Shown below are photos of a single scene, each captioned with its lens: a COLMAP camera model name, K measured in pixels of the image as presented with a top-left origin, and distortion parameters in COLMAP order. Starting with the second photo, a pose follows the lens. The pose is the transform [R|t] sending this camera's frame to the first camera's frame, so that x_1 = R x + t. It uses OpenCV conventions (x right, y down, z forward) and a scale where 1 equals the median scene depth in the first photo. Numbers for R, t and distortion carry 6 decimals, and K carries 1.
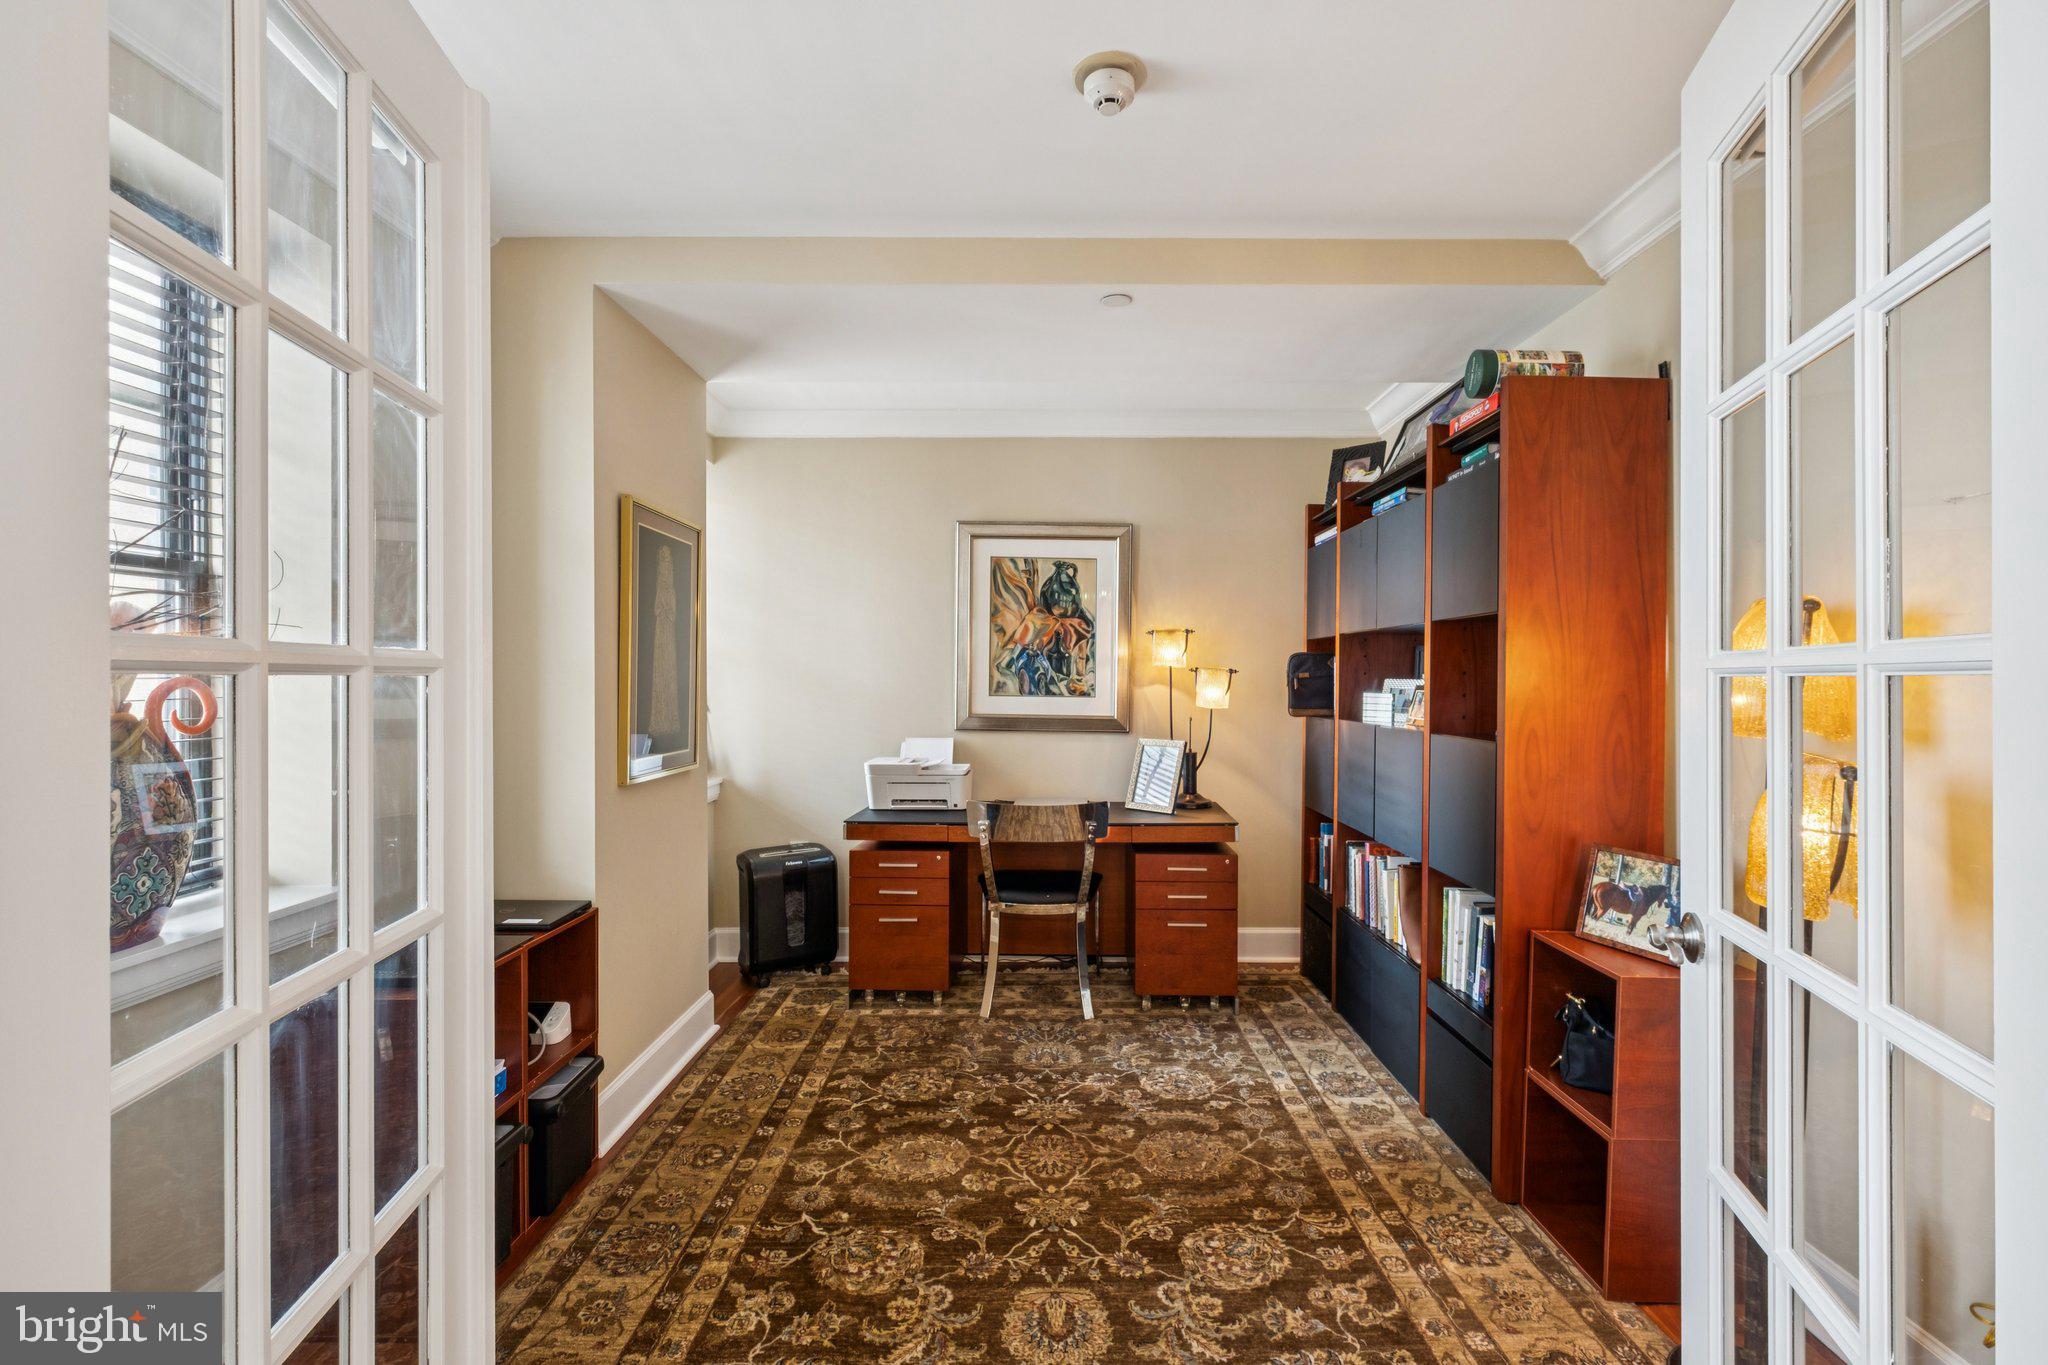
lens RADIAL K [[894.9, 0, 1042.5], [0, 894.9, 678.8], [0, 0, 1]] dist [-0.000856, -0.000307]
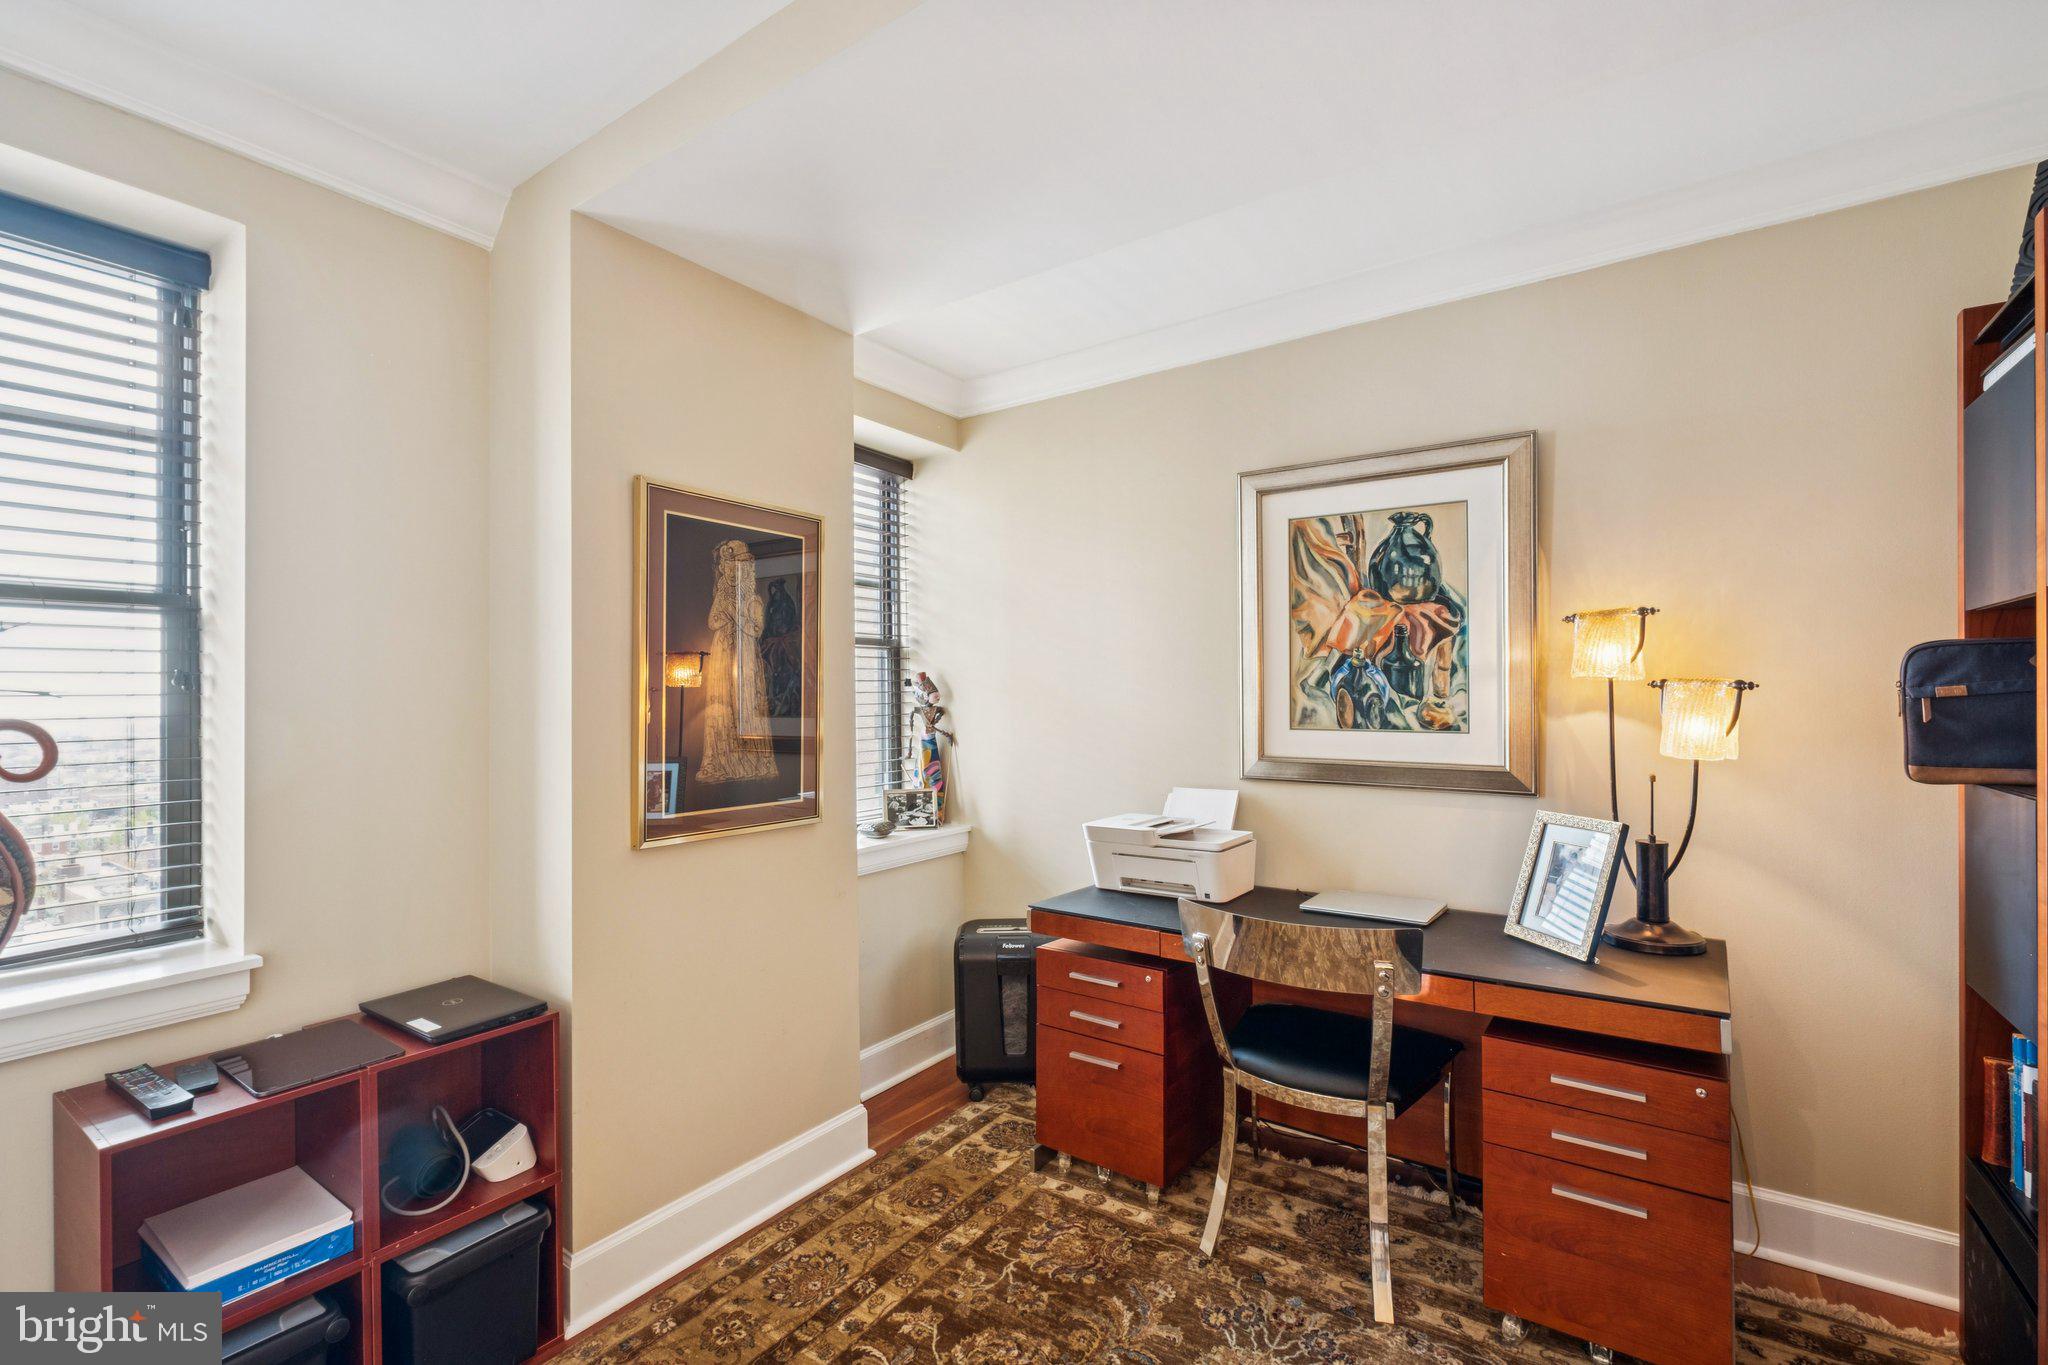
lens RADIAL K [[894.9, 0, 1006.0], [0, 894.9, 695.8], [0, 0, 1]] dist [-0.000856, -0.000307]
pose [[0.818957, -0.013915, -0.573687, 0.157045], [0.011012, 0.999903, -0.008533, -0.002758], [0.573750, 0.000671, 0.819030, 0.356187]]
